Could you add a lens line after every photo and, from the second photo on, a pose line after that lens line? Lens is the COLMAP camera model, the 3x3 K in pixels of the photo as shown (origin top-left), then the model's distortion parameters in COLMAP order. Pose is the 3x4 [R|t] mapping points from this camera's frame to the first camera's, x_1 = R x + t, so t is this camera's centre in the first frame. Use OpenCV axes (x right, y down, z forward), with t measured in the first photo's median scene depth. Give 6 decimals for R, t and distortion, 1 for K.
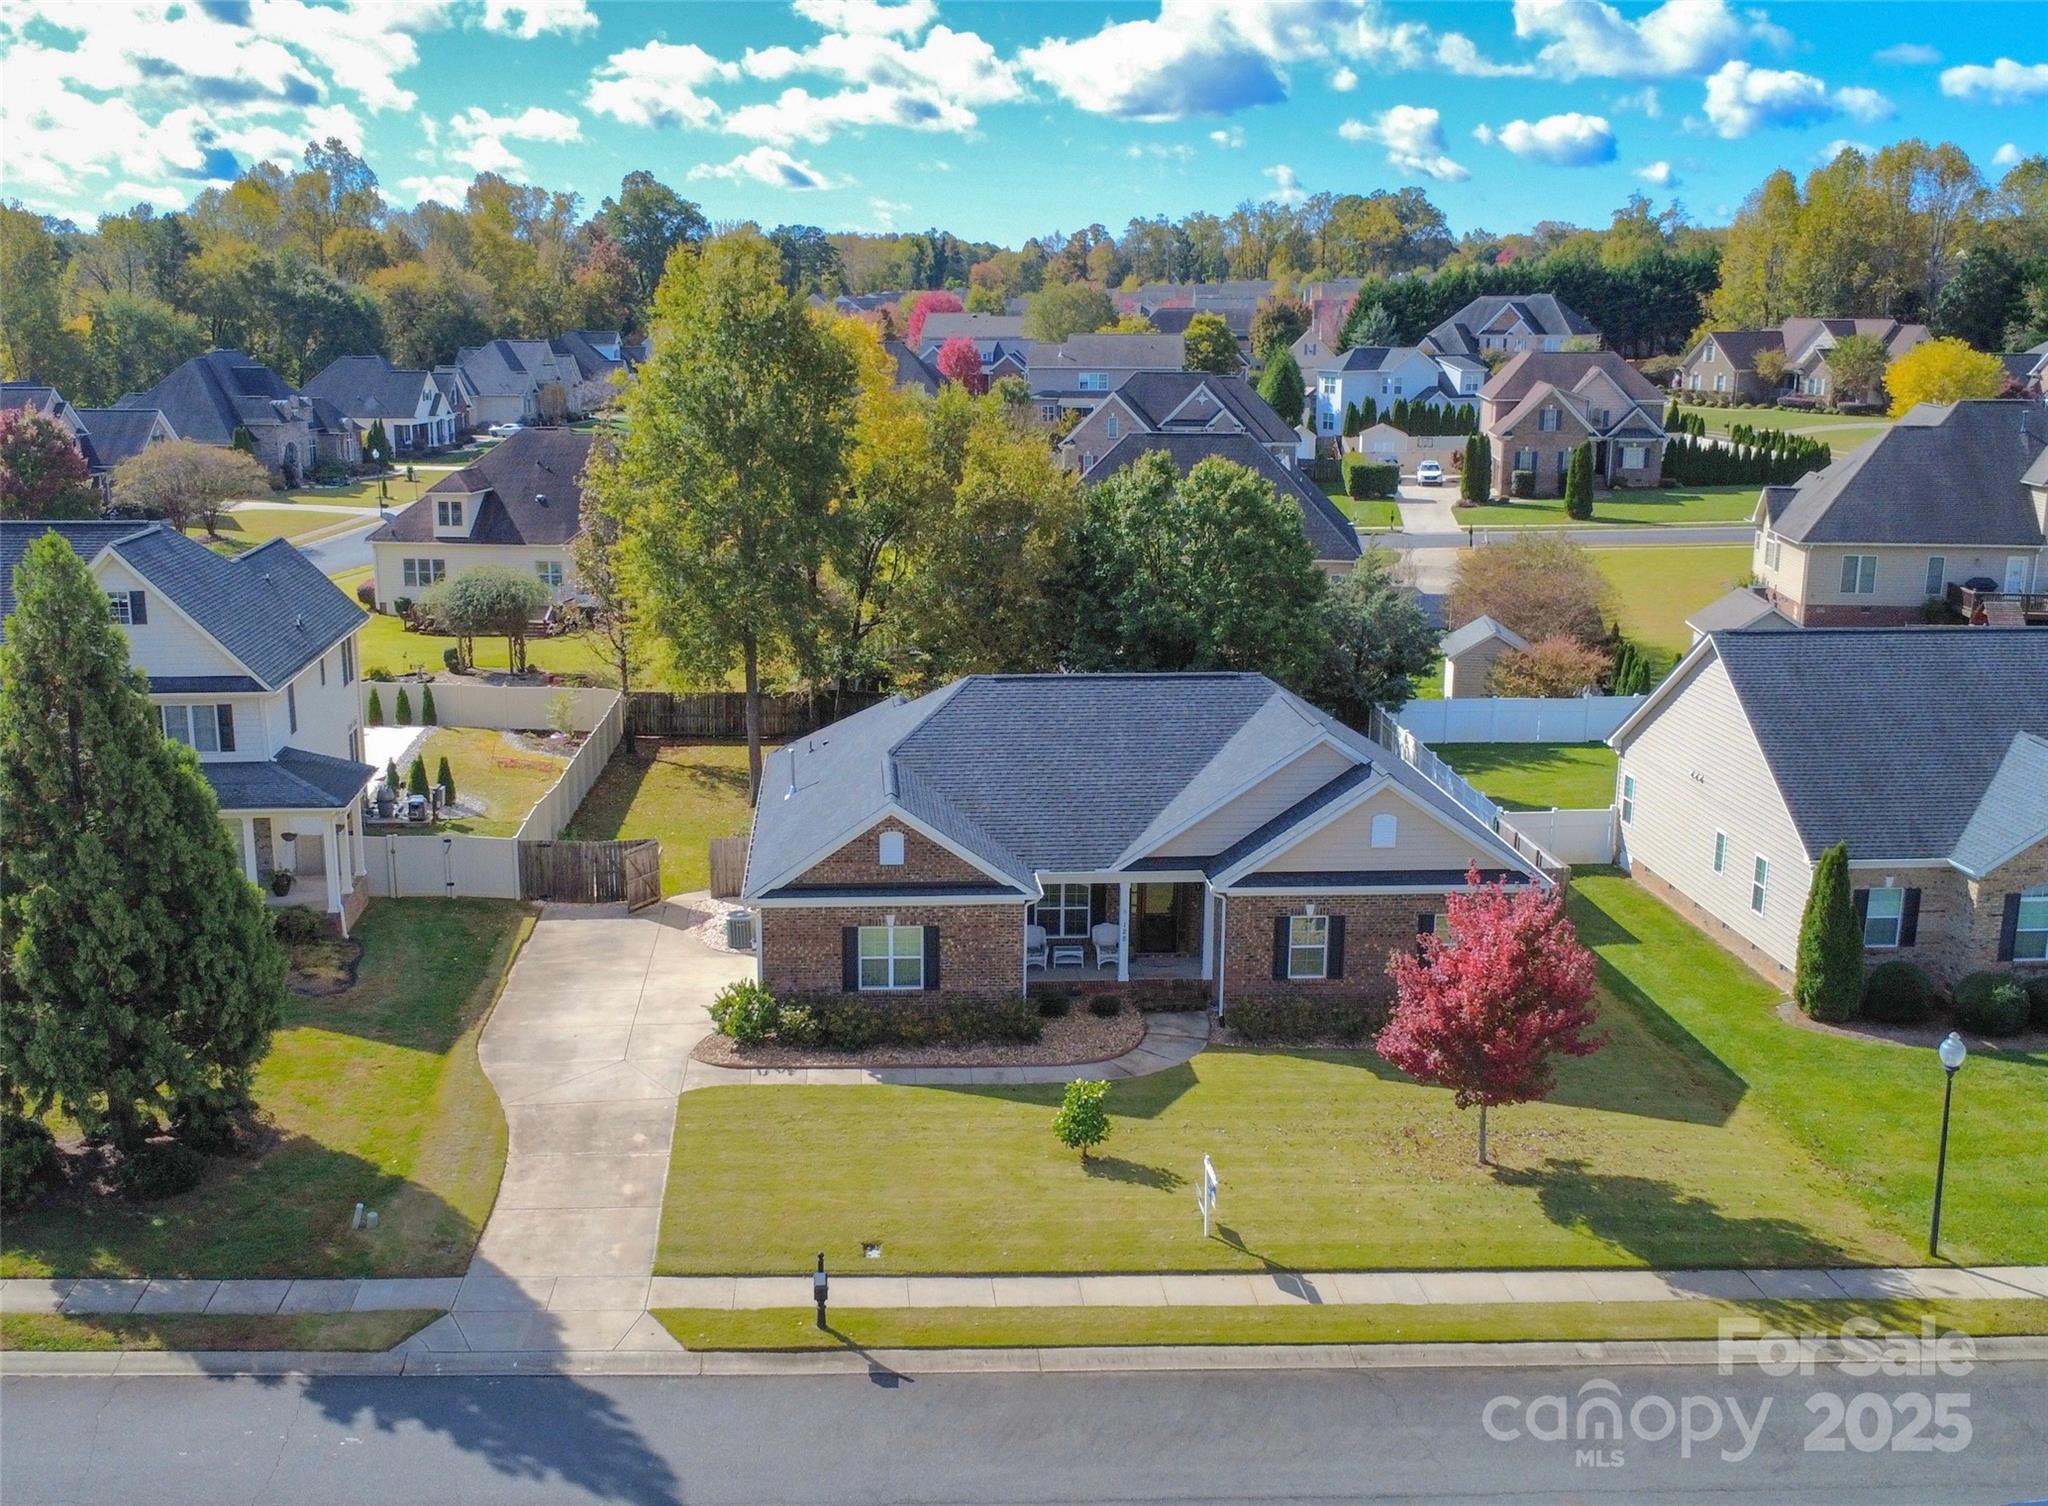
lens RADIAL K [[1976.6, 0, 887.0], [0, 1976.6, 751.0], [0, 0, 1]] dist [0.000530, 0.016494]
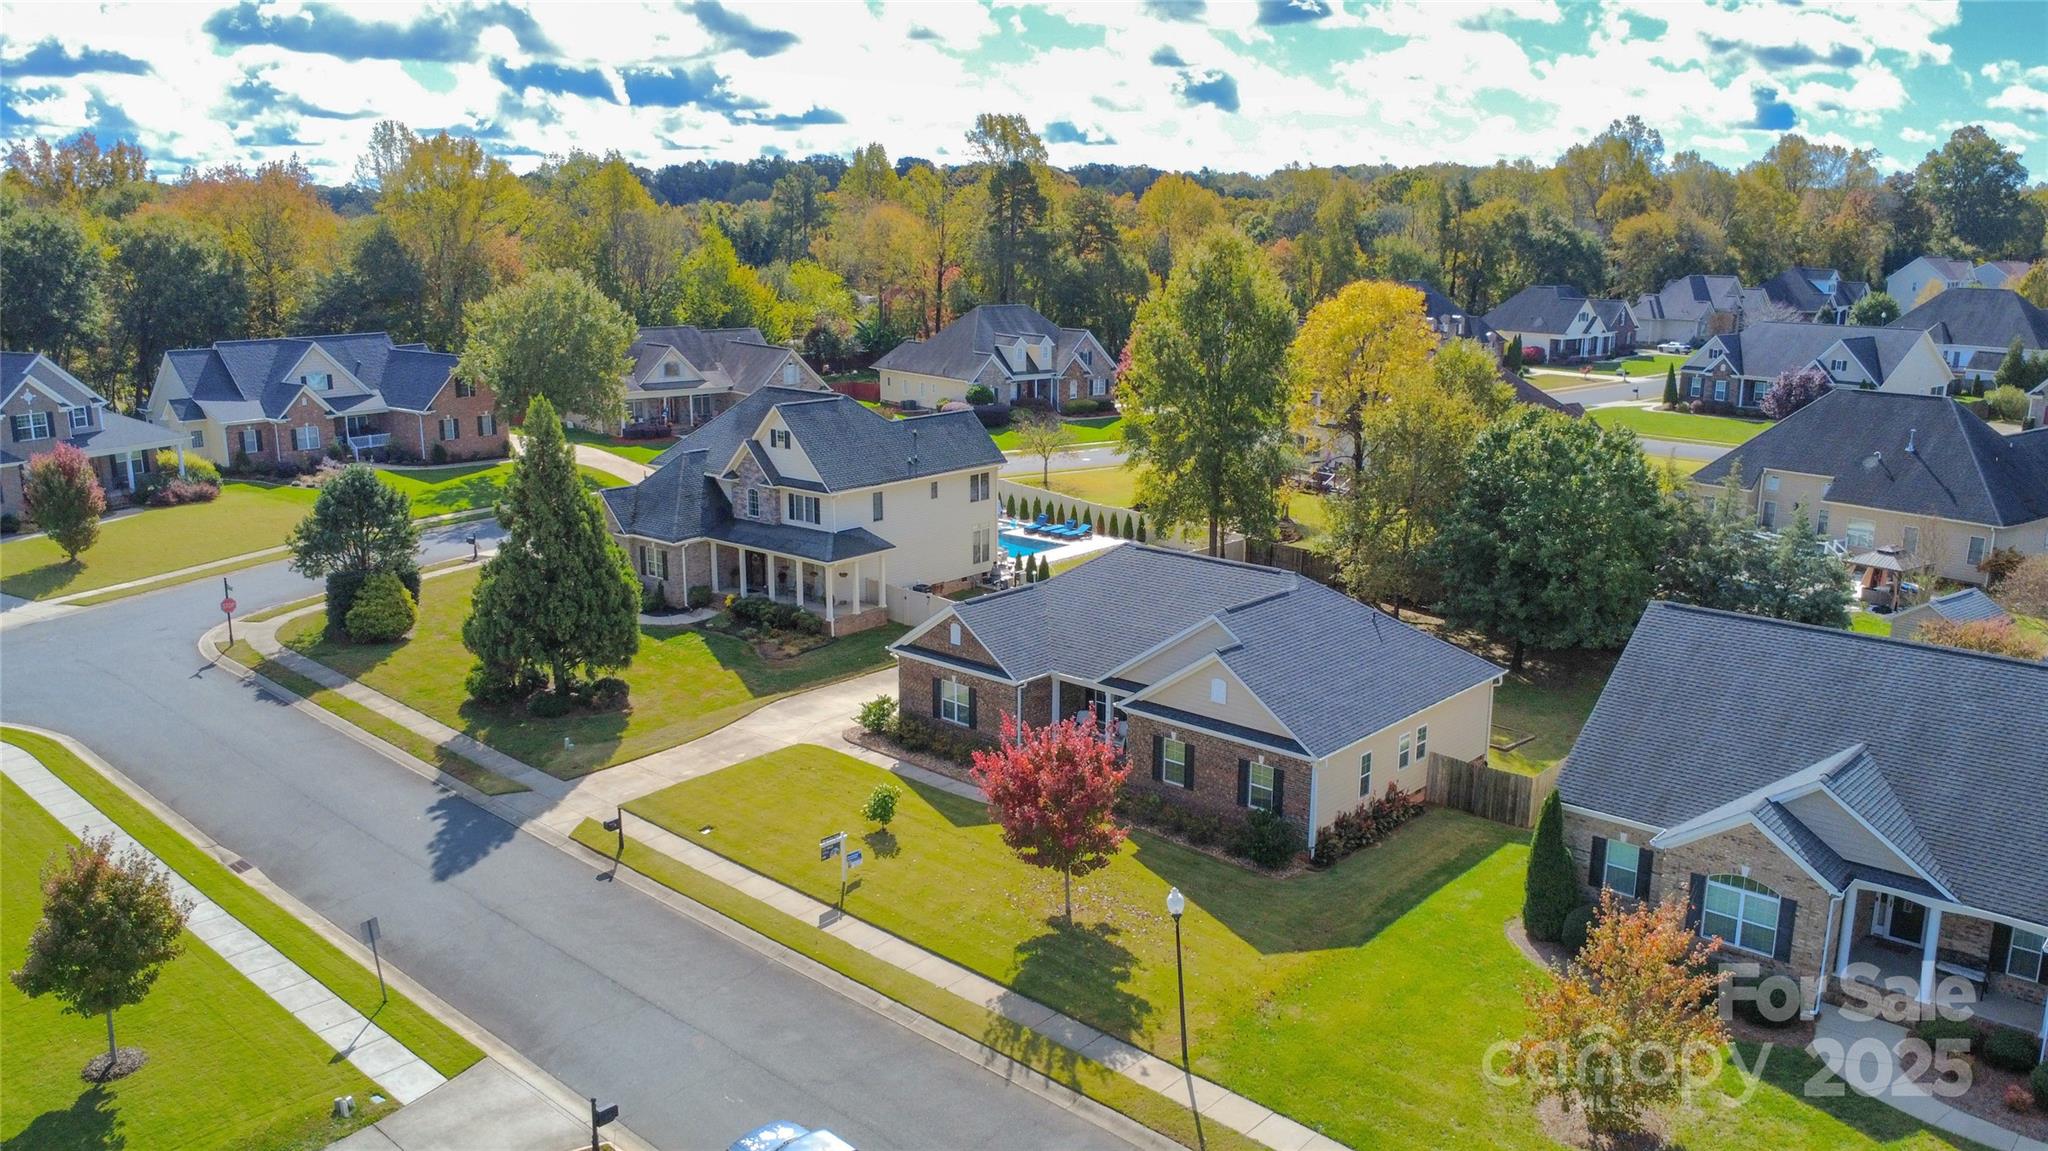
lens RADIAL K [[1499.5, 0, 1024.0], [0, 1499.5, 575.5], [0, 0, 1]] dist [0.006354, 0.007470]
pose [[0.723330, 0.162569, -0.671092, 0.838713], [-0.159346, 0.984957, 0.066851, -0.086358], [0.671865, 0.058581, 0.738354, 0.137965]]
